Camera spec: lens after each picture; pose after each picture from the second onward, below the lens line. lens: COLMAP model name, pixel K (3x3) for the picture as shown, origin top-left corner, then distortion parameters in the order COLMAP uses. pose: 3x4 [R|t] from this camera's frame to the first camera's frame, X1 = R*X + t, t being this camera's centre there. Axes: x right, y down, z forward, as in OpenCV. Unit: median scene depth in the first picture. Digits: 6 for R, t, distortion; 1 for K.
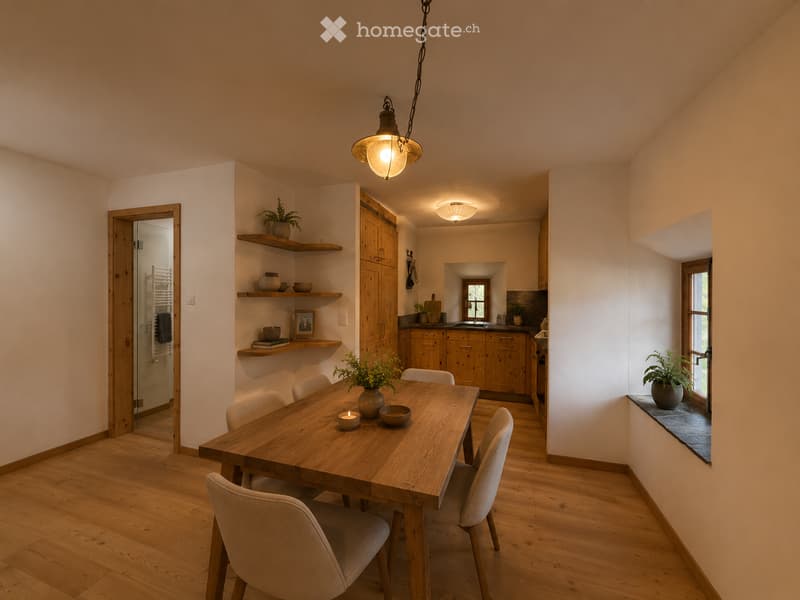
lens RADIAL K [[317.5, 0, 400.0], [0, 317.5, 300.0], [0, 0, 1]] dist [0.000608, -0.000043]
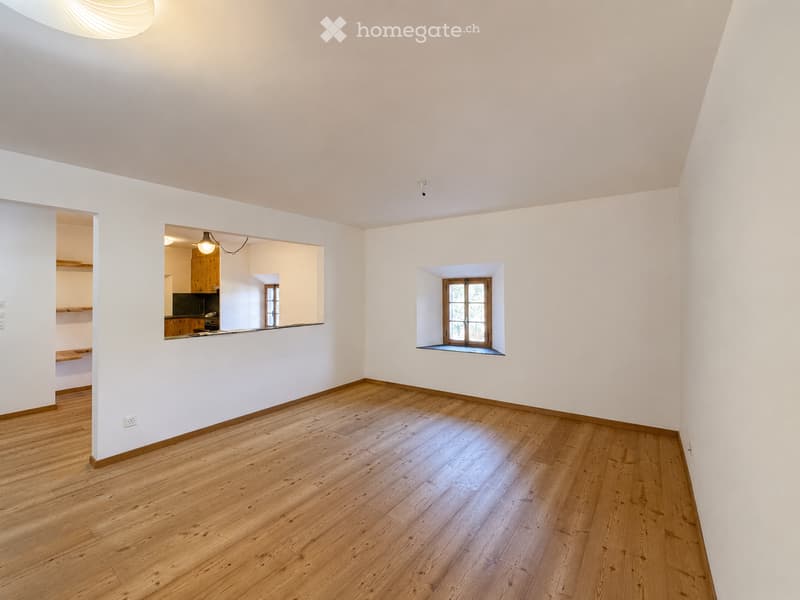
lens RADIAL K [[335.0, 0, 403.9], [0, 335.0, 296.4], [0, 0, 1]] dist [-0.000692, 0.014263]
pose [[0.276290, -0.007009, 0.961049, -2.607514], [0.002673, 0.999975, 0.006524, -0.025498], [-0.961071, 0.000766, 0.276302, -1.660105]]
